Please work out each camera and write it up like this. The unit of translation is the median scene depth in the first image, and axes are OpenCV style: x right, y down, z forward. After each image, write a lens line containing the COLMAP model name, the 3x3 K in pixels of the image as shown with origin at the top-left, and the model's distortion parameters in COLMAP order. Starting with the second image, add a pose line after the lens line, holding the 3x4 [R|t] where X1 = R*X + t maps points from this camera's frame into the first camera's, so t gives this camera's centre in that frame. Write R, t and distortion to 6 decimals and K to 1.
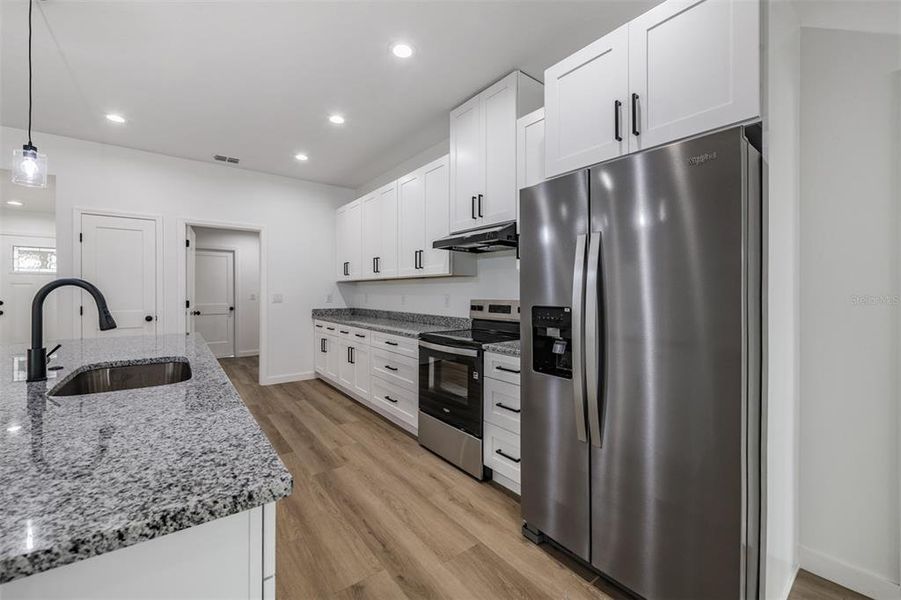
lens RADIAL K [[356.4, 0, 453.1], [0, 356.4, 294.6], [0, 0, 1]] dist [-0.006979, -0.000238]
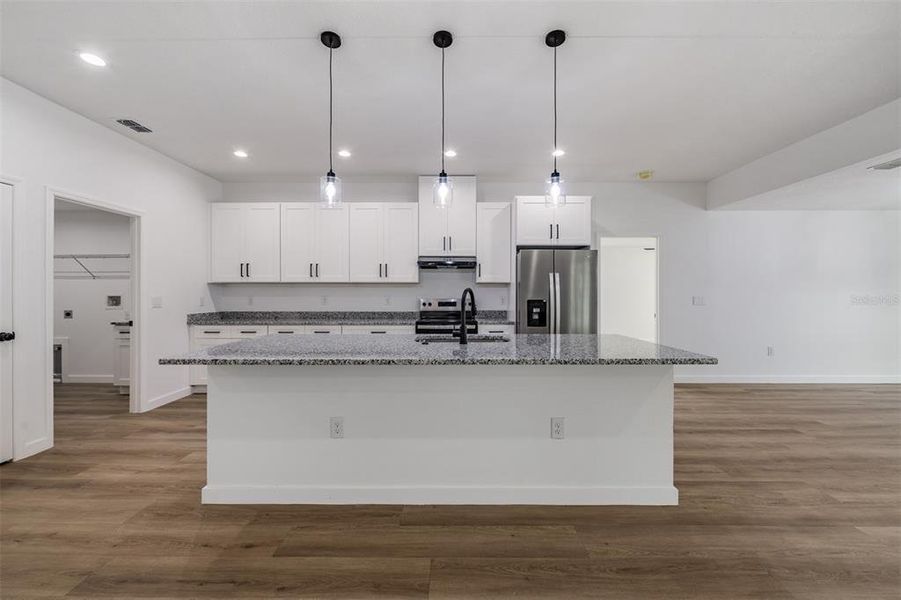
lens RADIAL K [[356.4, 0, 453.1], [0, 356.4, 294.6], [0, 0, 1]] dist [-0.006979, -0.000238]
pose [[0.617195, -0.003114, 0.786804, -1.184801], [0.006638, 0.999977, -0.001249, -0.001910], [-0.786783, 0.005994, 0.617201, -0.050578]]
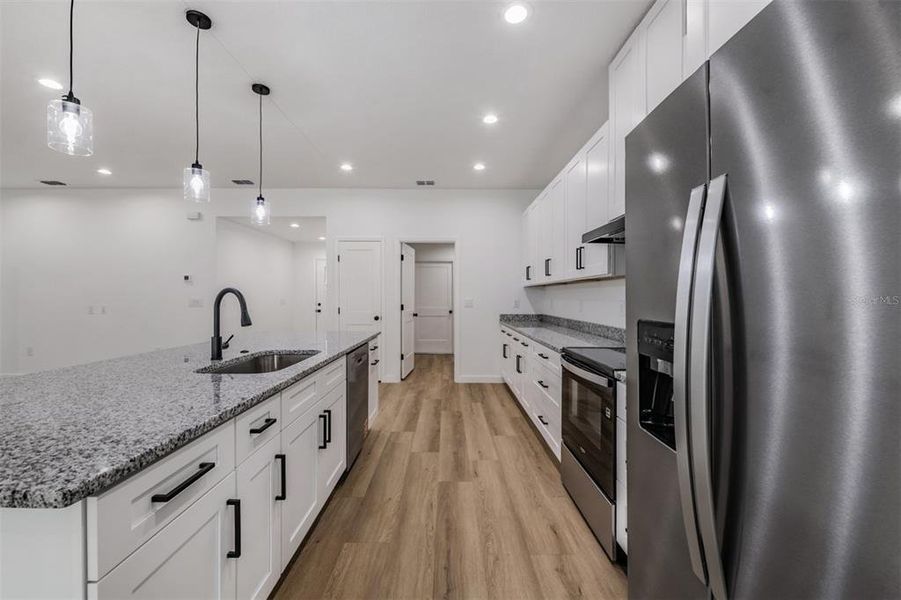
lens RADIAL K [[358.2, 0, 453.1], [0, 358.2, 296.6], [0, 0, 1]] dist [-0.002458, -0.004556]
pose [[0.796048, -0.002059, -0.605229, 0.204750], [-0.003685, 0.999959, -0.008248, -0.000945], [0.605222, 0.008796, 0.796008, 0.185842]]
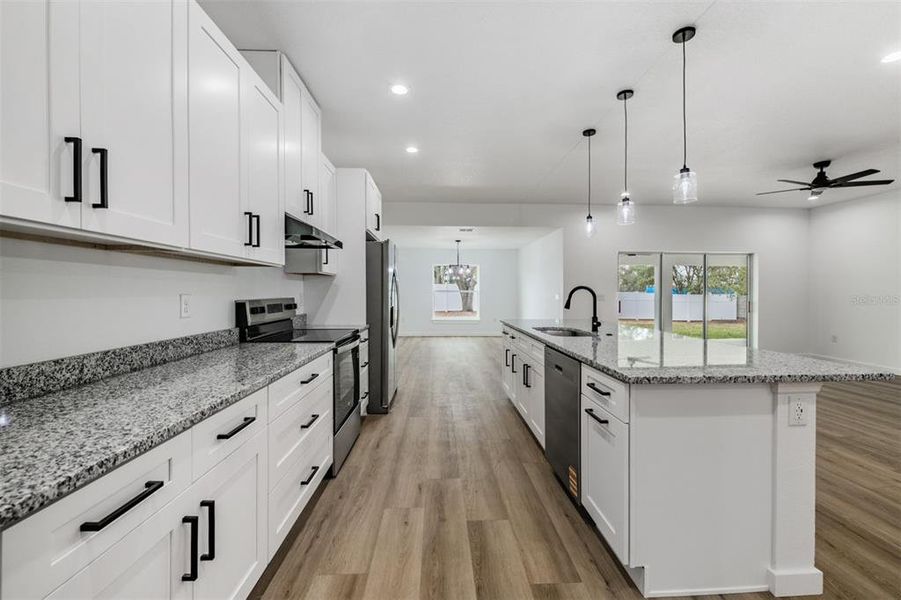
lens RADIAL K [[360.5, 0, 454.1], [0, 360.5, 293.0], [0, 0, 1]] dist [-0.011914, -0.000176]
pose [[-0.813401, -0.006931, 0.581661, -0.792323], [-0.001840, 0.999955, 0.009342, -0.008313], [-0.581700, 0.006529, -0.813377, 1.507880]]
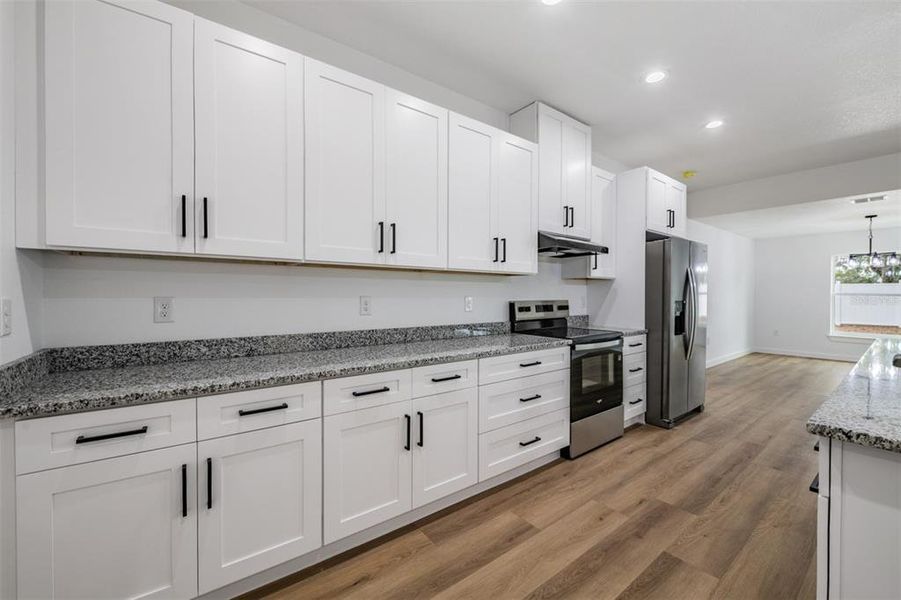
lens RADIAL K [[361.8, 0, 451.0], [0, 361.8, 297.0], [0, 0, 1]] dist [-0.008429, -0.000271]
pose [[0.013909, -0.009529, 0.999858, -1.023440], [0.003464, 0.999949, 0.009482, -0.007041], [-0.999897, 0.003331, 0.013941, 1.298307]]
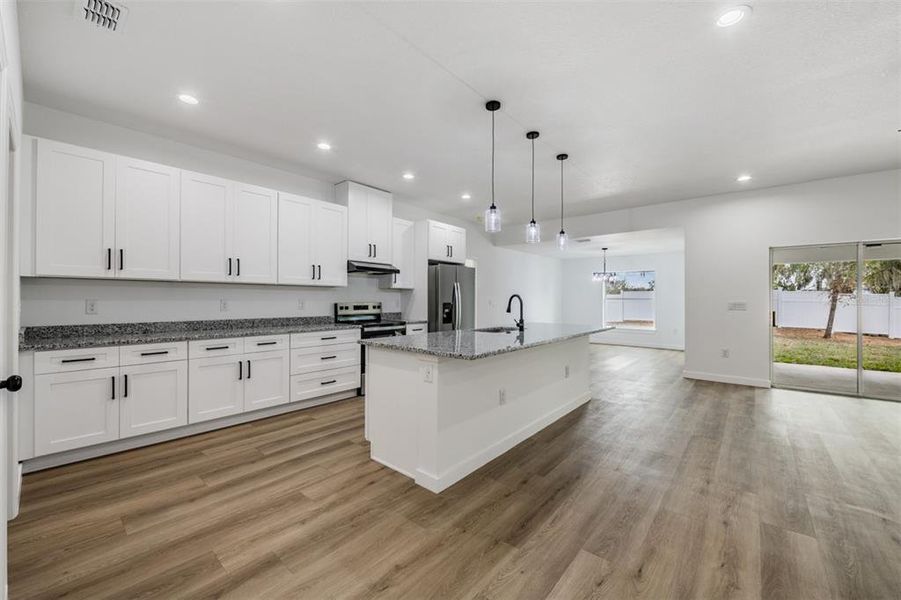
lens RADIAL K [[358.2, 0, 453.1], [0, 358.2, 296.6], [0, 0, 1]] dist [-0.002458, -0.004556]
pose [[-0.207928, 0.004036, 0.978136, -1.711261], [0.002991, 0.999989, -0.003490, -0.006210], [-0.978140, 0.002200, -0.207938, 0.938553]]
